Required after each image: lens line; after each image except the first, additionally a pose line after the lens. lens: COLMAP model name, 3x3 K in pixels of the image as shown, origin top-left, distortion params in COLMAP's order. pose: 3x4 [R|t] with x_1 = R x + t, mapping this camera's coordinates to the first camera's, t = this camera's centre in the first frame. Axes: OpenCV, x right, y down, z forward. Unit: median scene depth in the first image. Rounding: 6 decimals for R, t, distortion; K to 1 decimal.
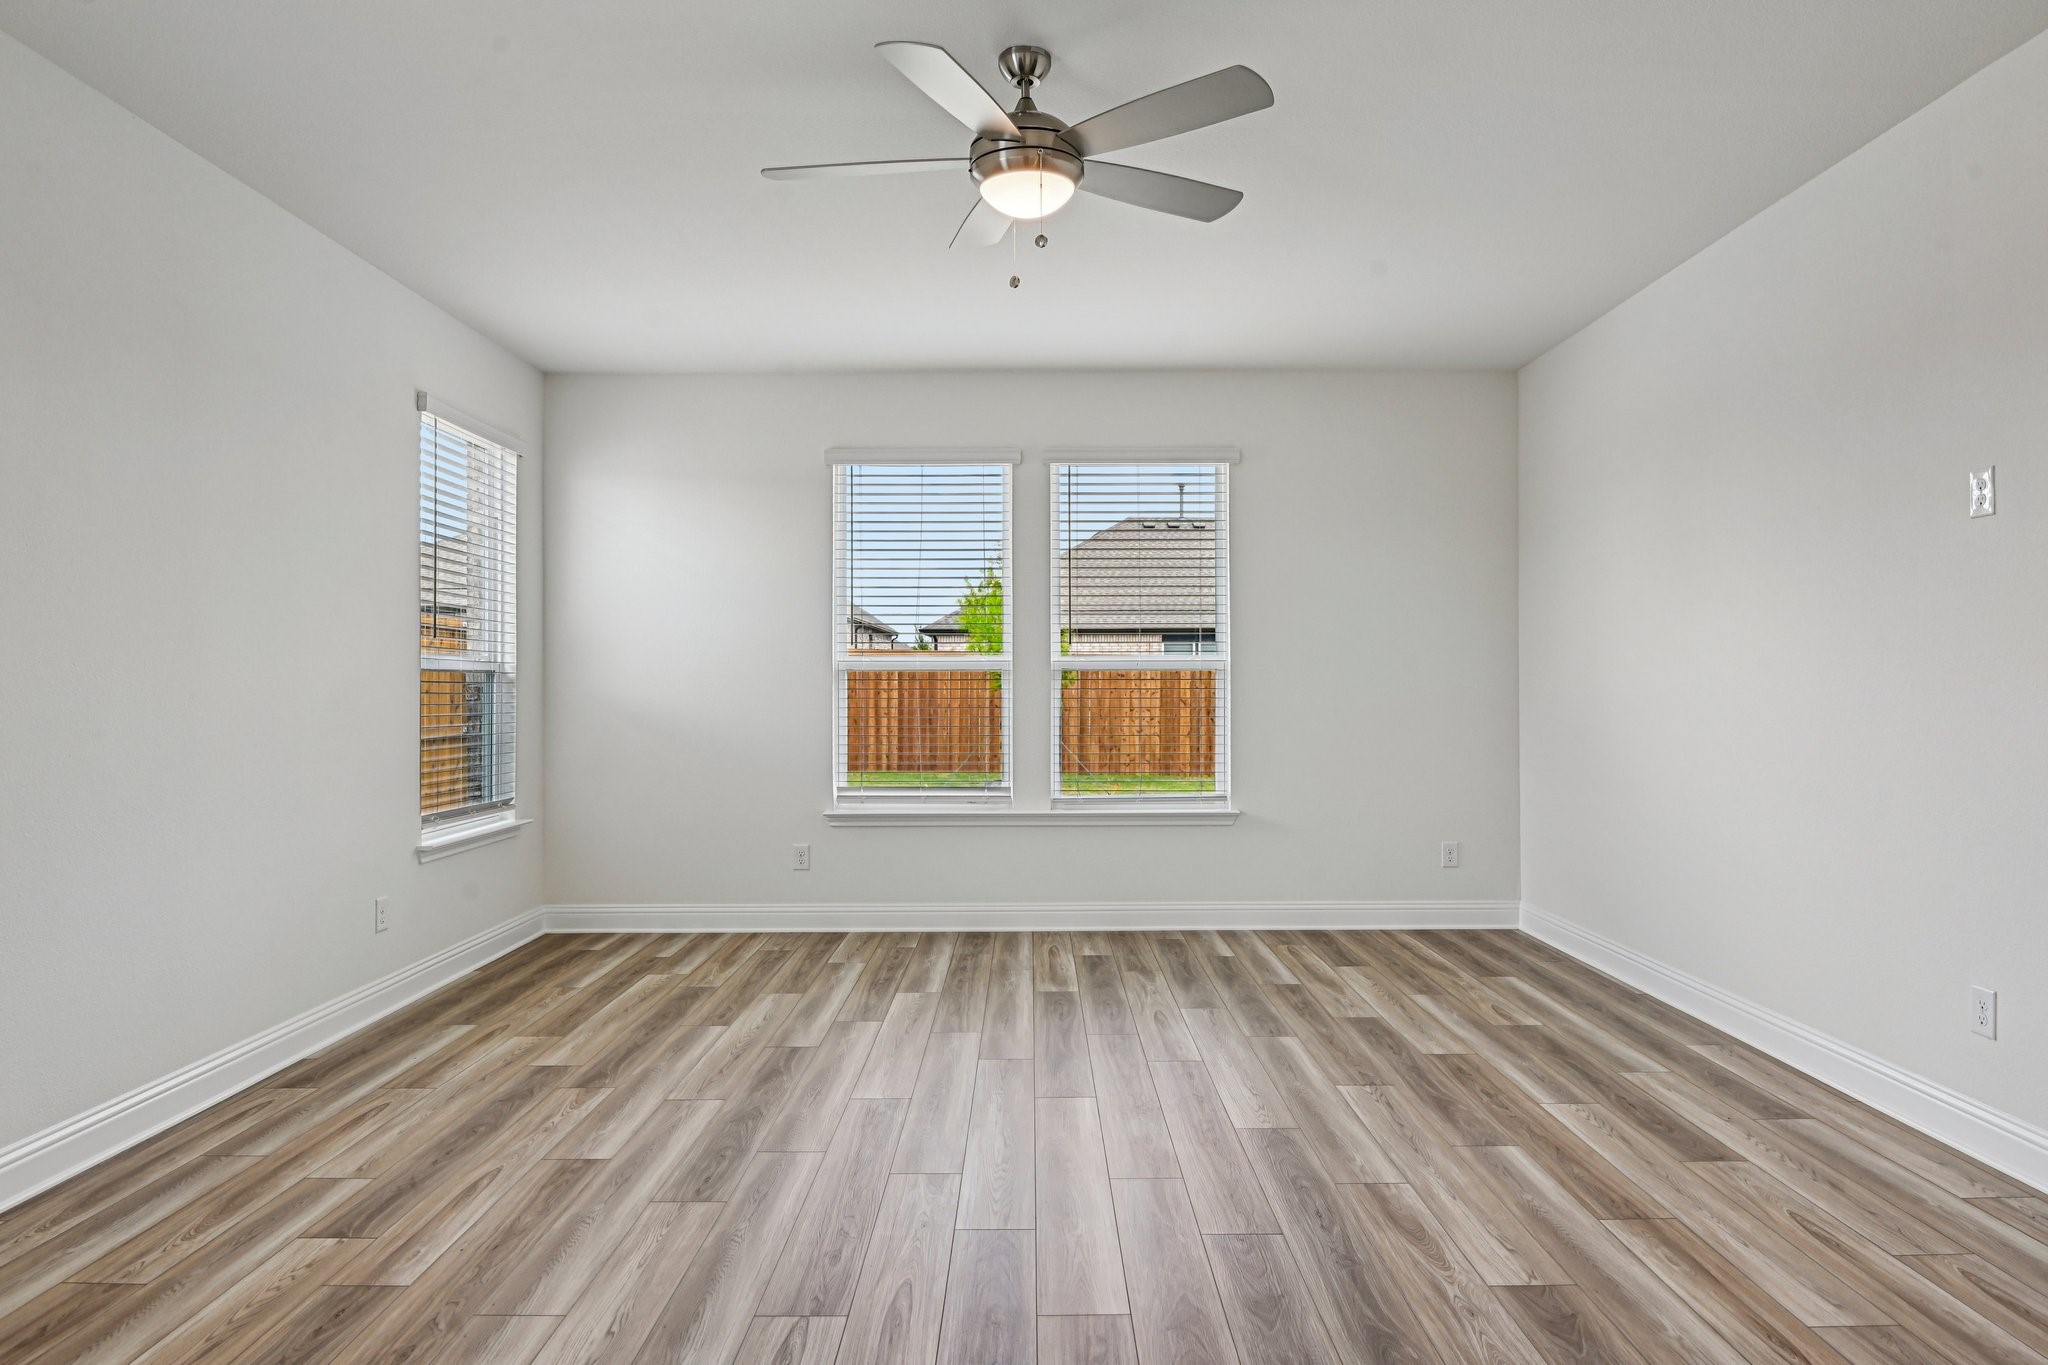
lens RADIAL K [[1214.8, 0, 1040.5], [0, 1214.8, 693.4], [0, 0, 1]] dist [-0.003020, -0.022000]
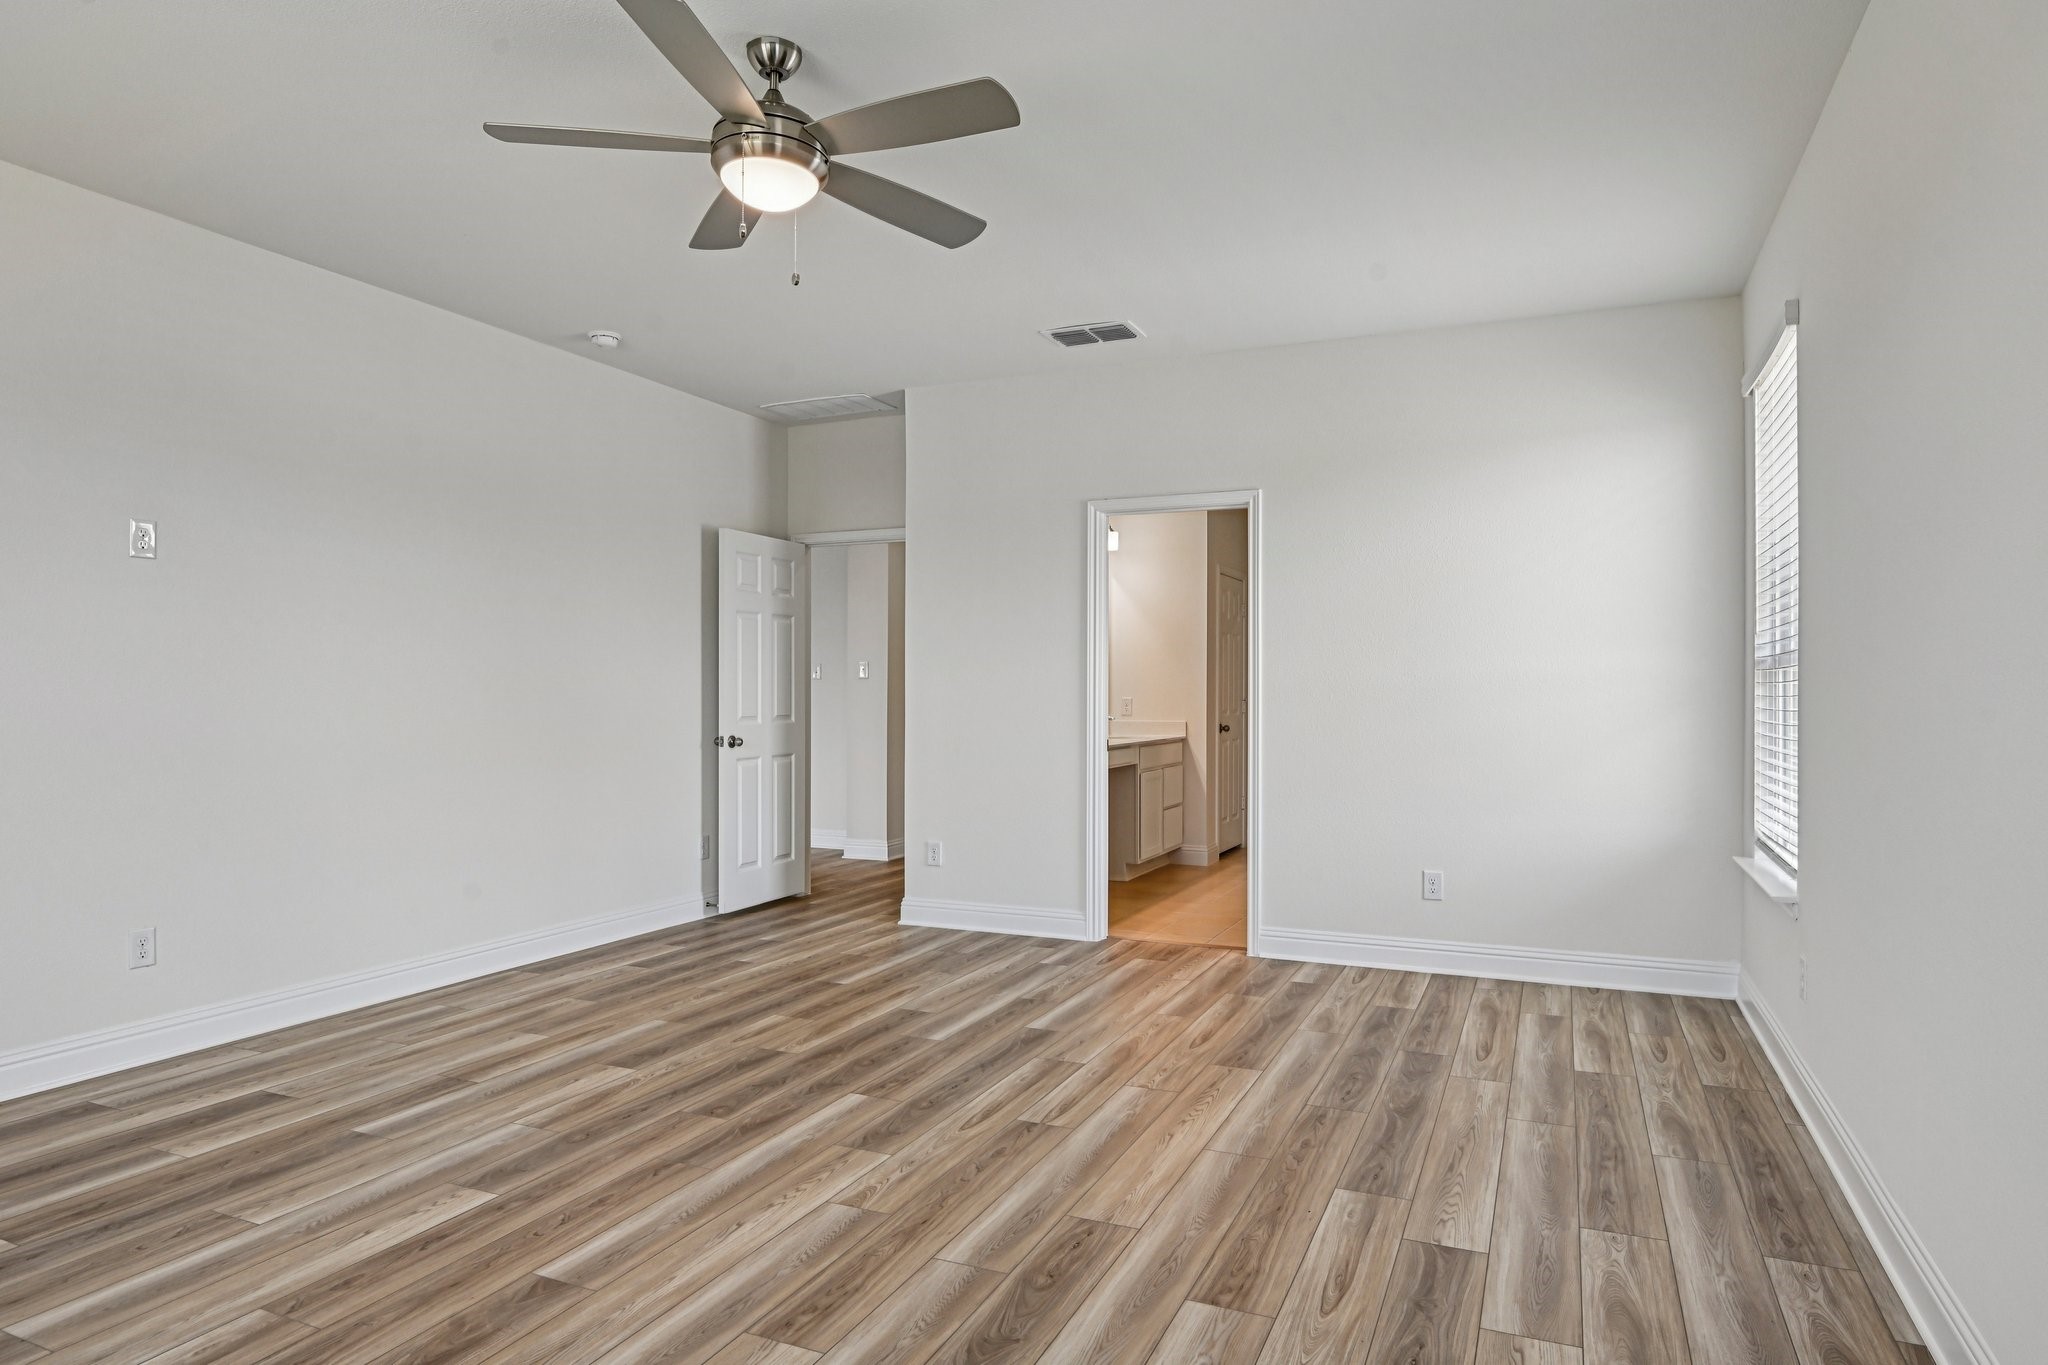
lens RADIAL K [[1214.8, 0, 1040.5], [0, 1214.8, 693.4], [0, 0, 1]] dist [-0.003020, -0.022000]
pose [[-0.916531, 0.001388, 0.399962, -0.622903], [0.003939, 0.999977, 0.005556, -0.006942], [-0.399945, 0.006668, -0.916515, 1.872955]]
